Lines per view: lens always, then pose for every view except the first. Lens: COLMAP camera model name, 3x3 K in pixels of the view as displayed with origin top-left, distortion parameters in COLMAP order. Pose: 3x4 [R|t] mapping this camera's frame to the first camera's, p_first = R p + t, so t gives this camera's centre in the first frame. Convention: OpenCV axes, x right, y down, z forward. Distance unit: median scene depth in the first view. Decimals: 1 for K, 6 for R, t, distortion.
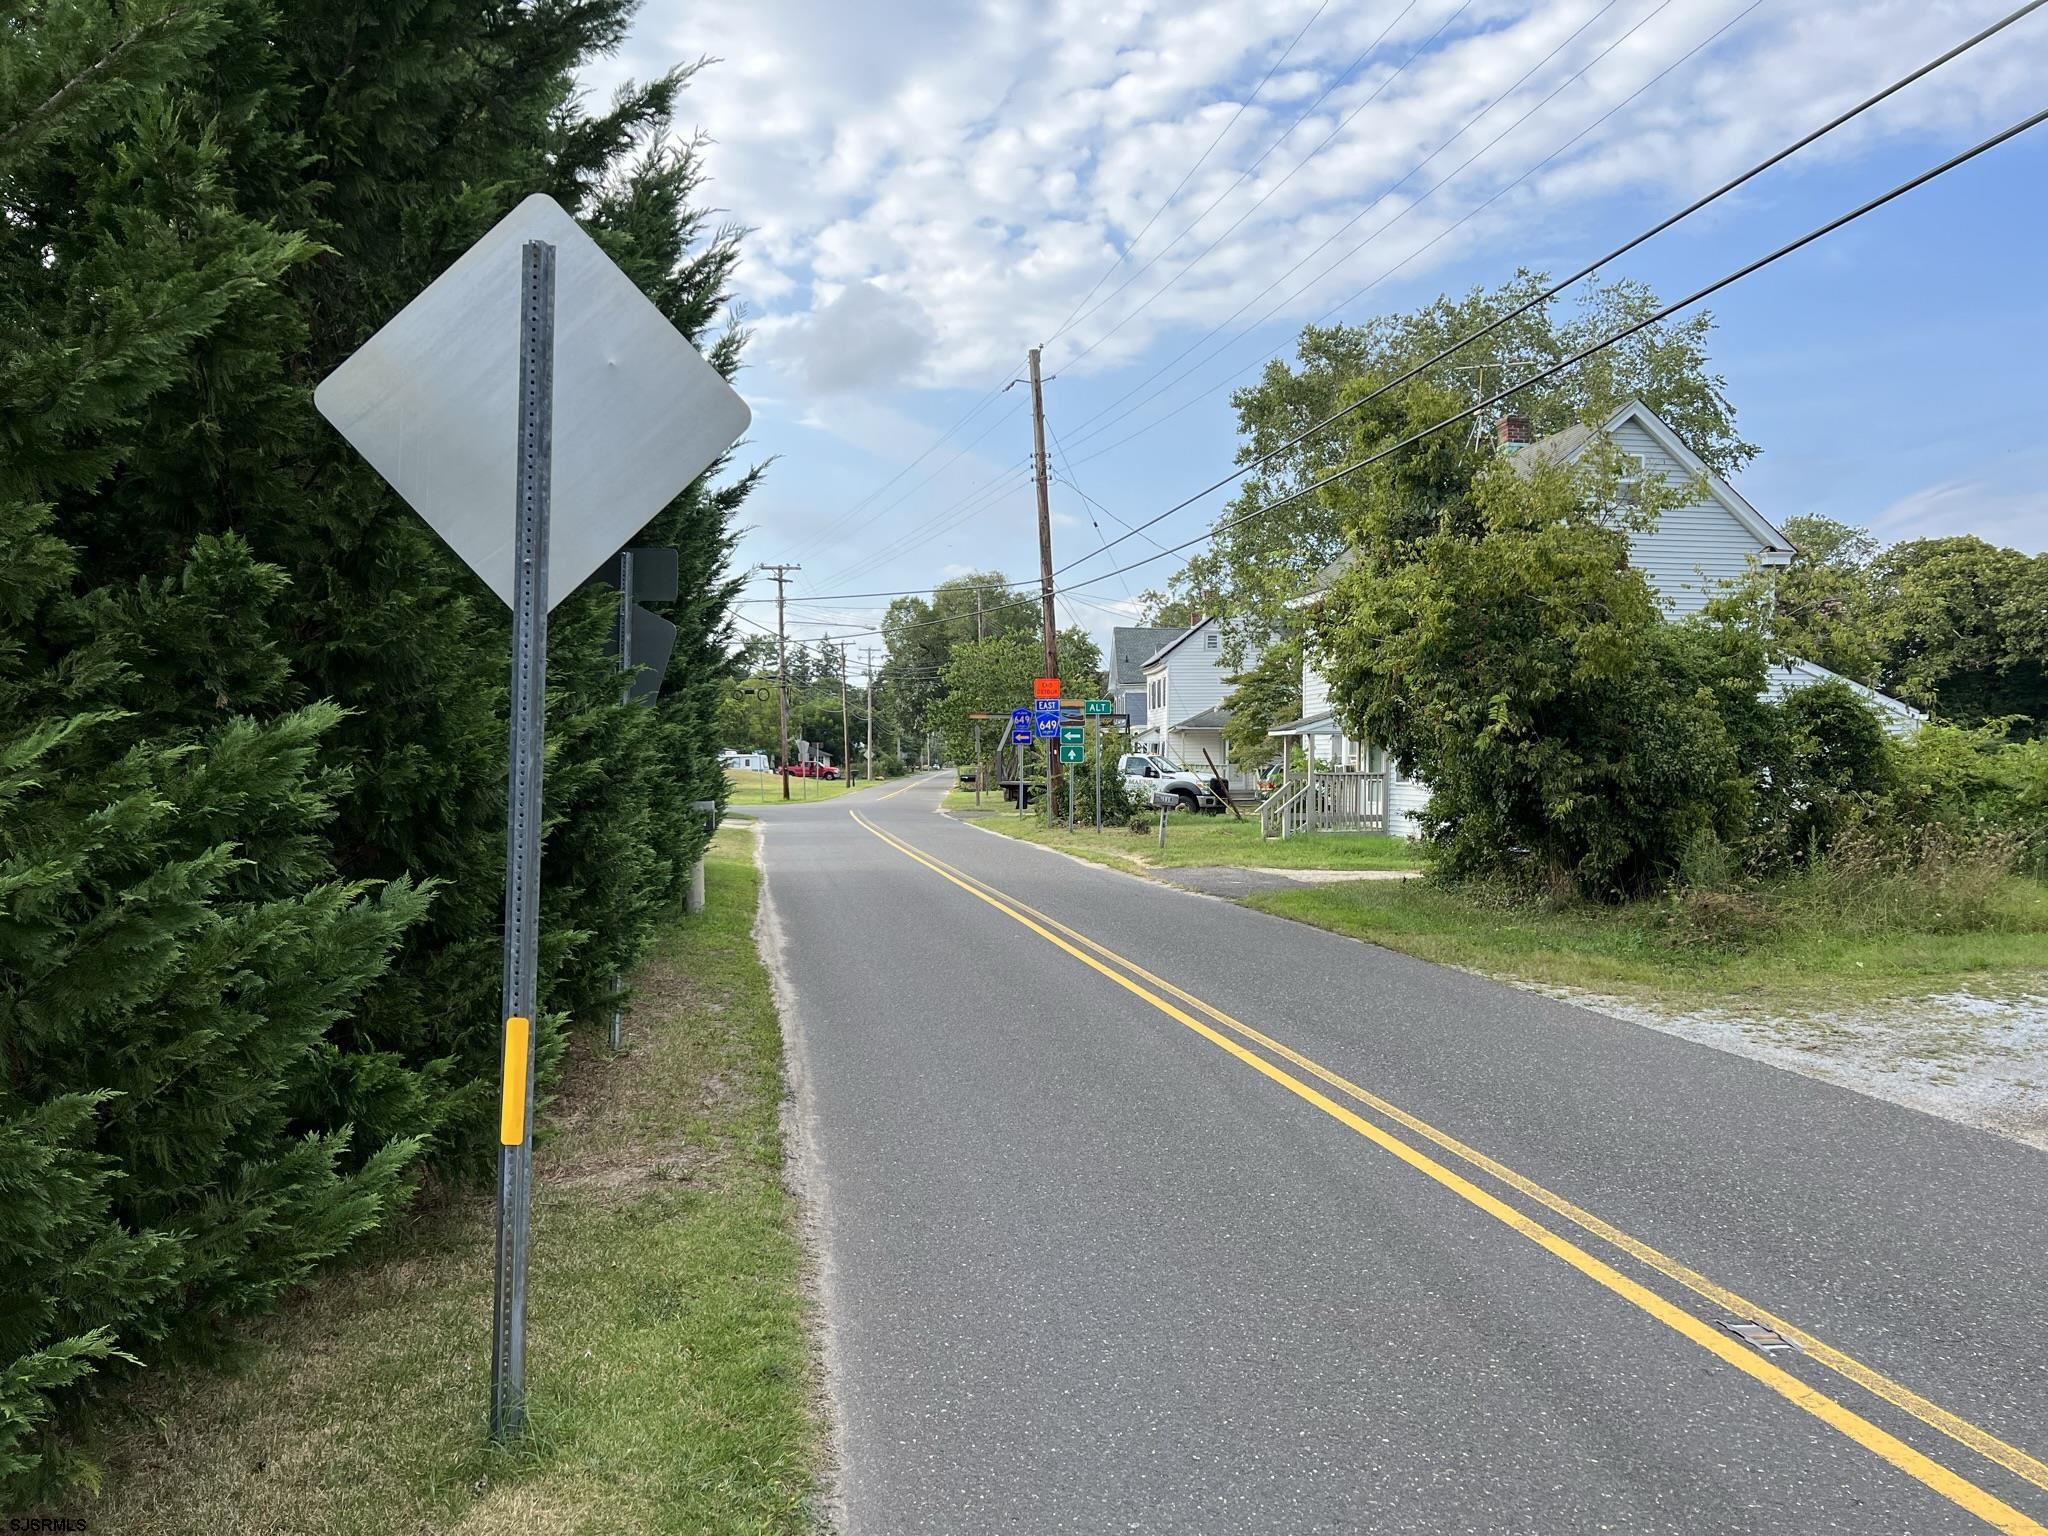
lens RADIAL K [[1526.5, 0, 1020.9], [0, 1526.5, 769.1], [0, 0, 1]] dist [0.043720, -0.043582]
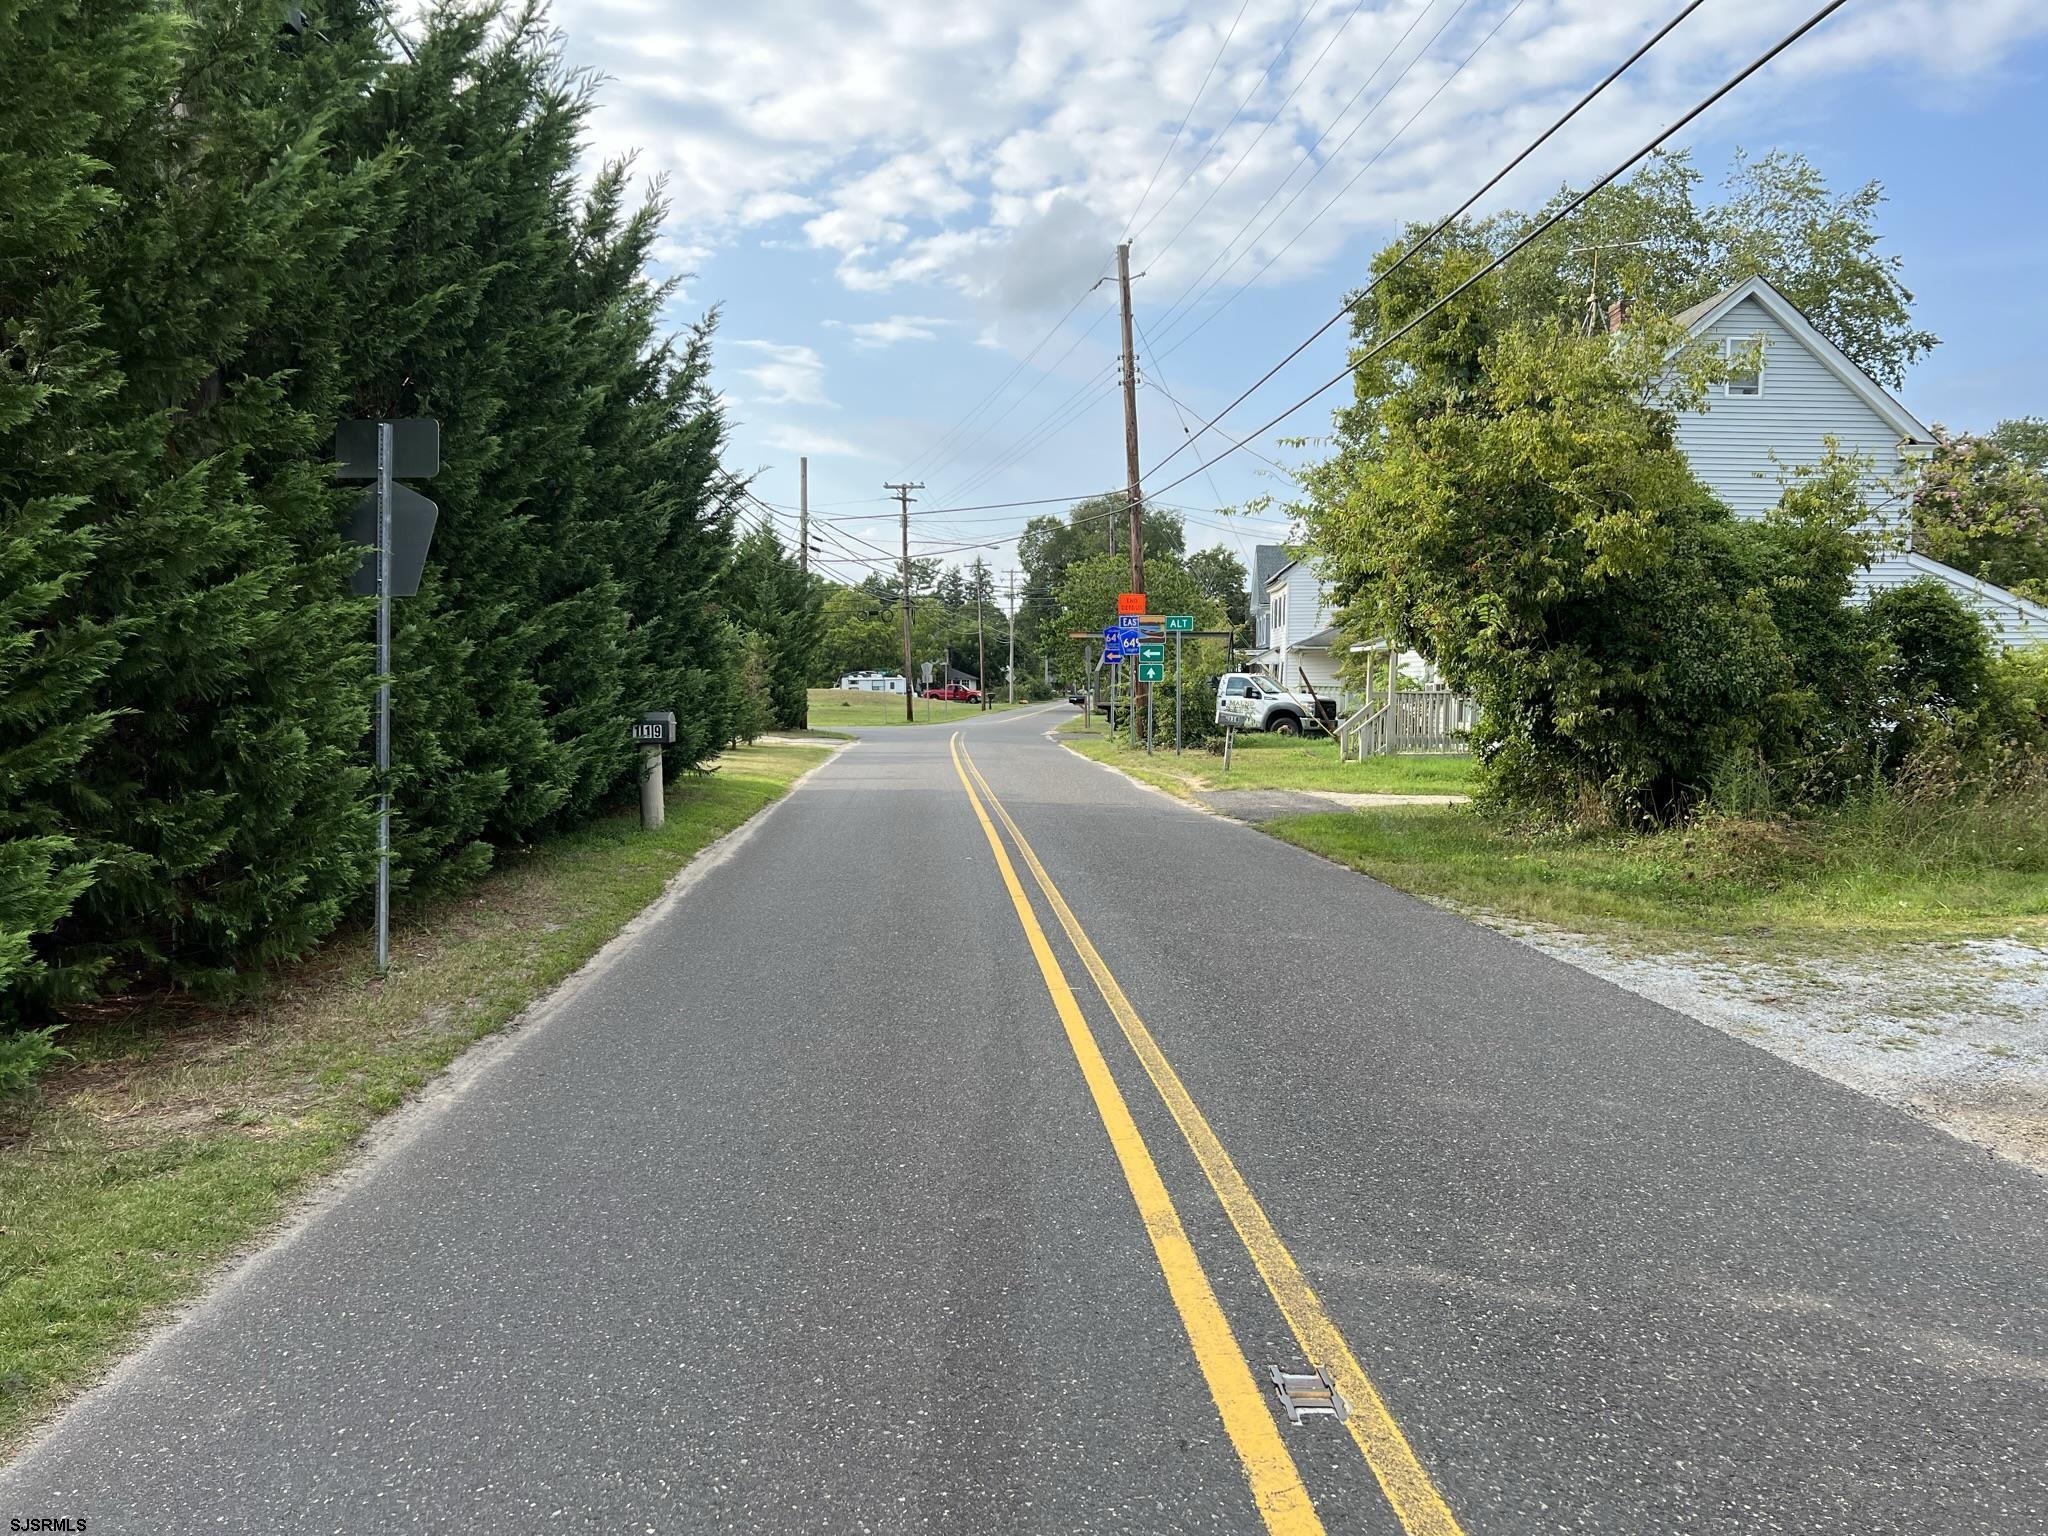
lens RADIAL K [[1526.5, 0, 1020.9], [0, 1526.5, 769.1], [0, 0, 1]] dist [0.043720, -0.043582]
pose [[0.994100, 0.009128, -0.108082, 0.120745], [-0.003827, 0.998784, 0.049148, 0.008694], [0.108399, -0.048445, 0.992926, 0.075195]]
